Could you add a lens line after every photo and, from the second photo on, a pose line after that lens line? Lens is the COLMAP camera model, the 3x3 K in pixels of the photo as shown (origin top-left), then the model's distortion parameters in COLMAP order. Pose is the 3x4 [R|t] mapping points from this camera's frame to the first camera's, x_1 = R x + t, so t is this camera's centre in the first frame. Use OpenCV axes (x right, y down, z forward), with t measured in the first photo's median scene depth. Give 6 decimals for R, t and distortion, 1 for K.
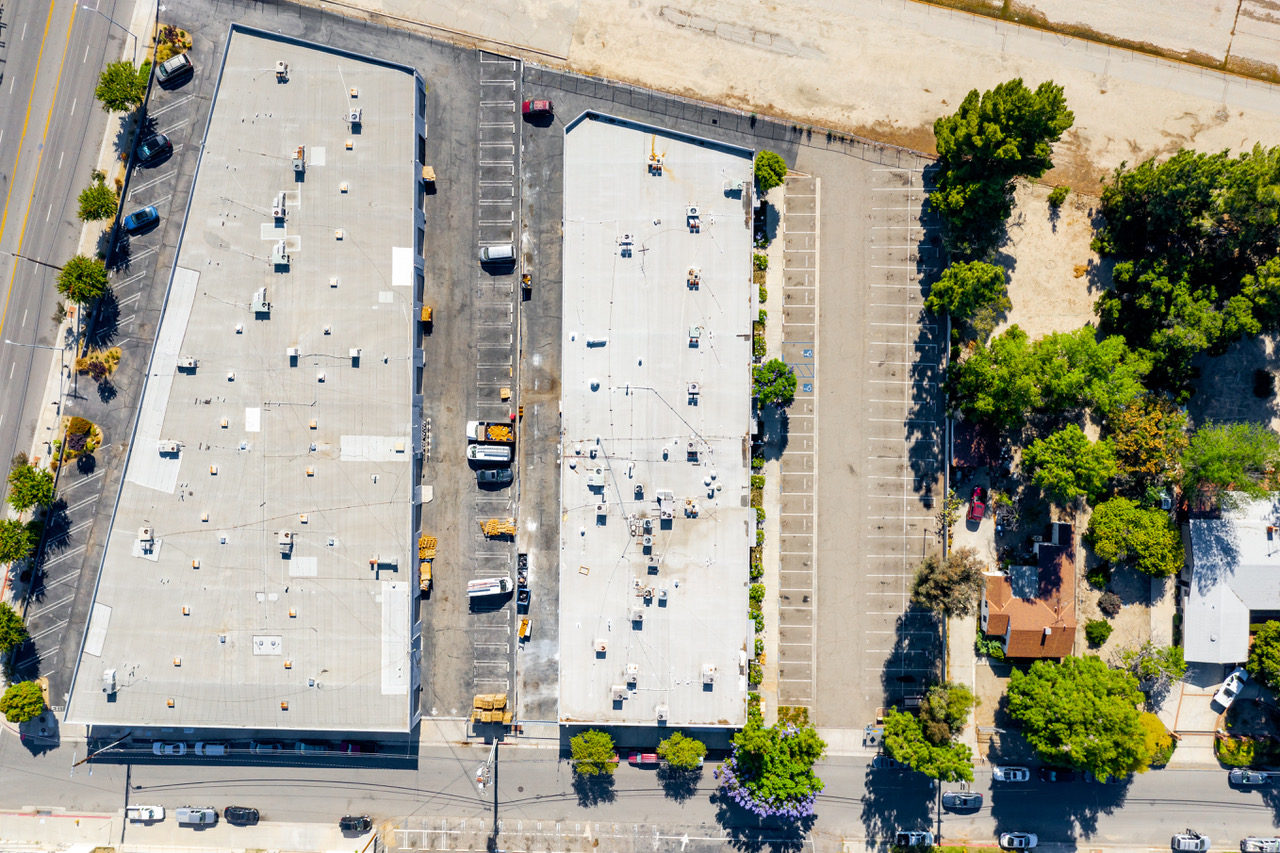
lens RADIAL K [[1028.9, 0, 639.8], [0, 1028.9, 423.3], [0, 0, 1]] dist [0.002495, -0.006411]
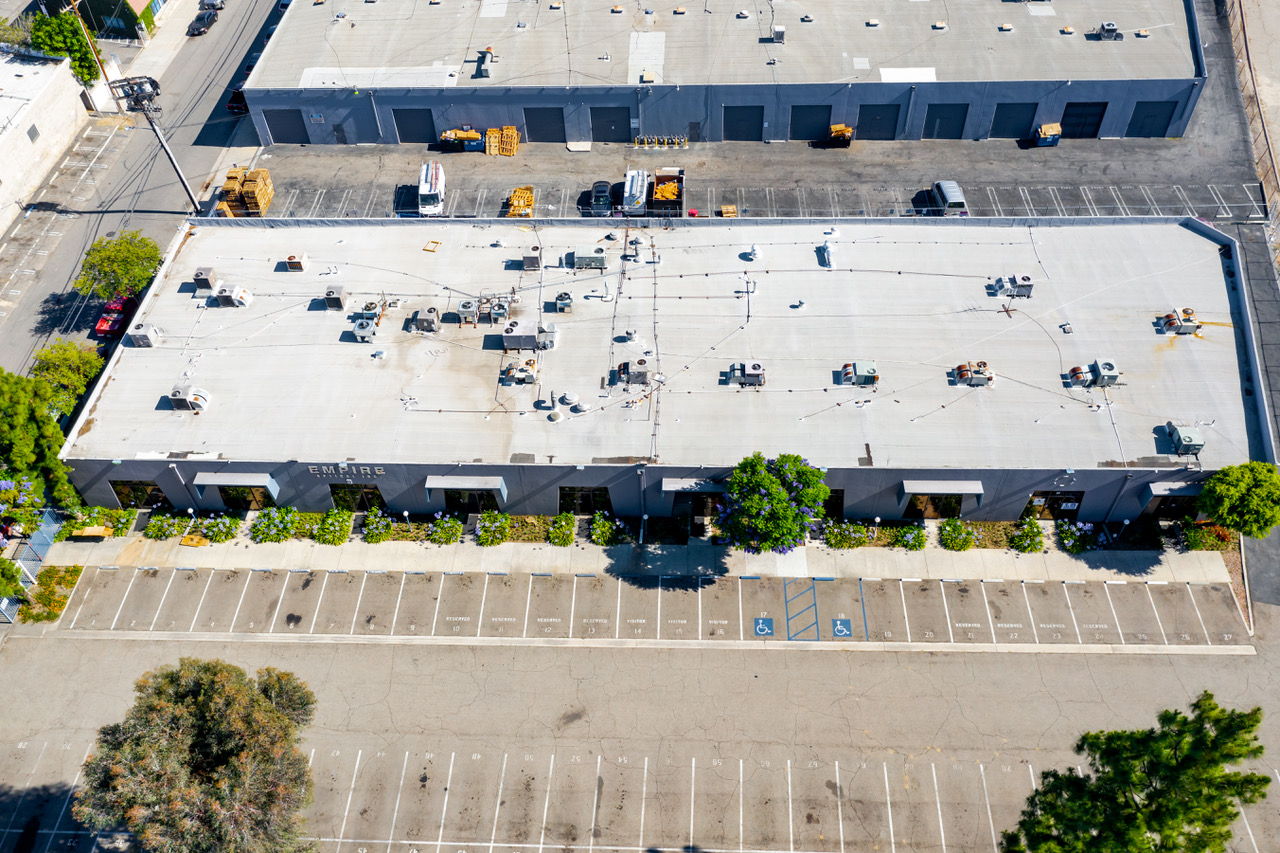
lens RADIAL K [[1028.9, 0, 634.2], [0, 1028.9, 426.5], [0, 0, 1]] dist [0.002495, -0.006411]
pose [[-0.028173, 0.745225, -0.666218, 0.410149], [-0.999462, -0.009794, 0.031310, 0.008815], [0.016808, 0.666741, 0.745100, 0.634177]]
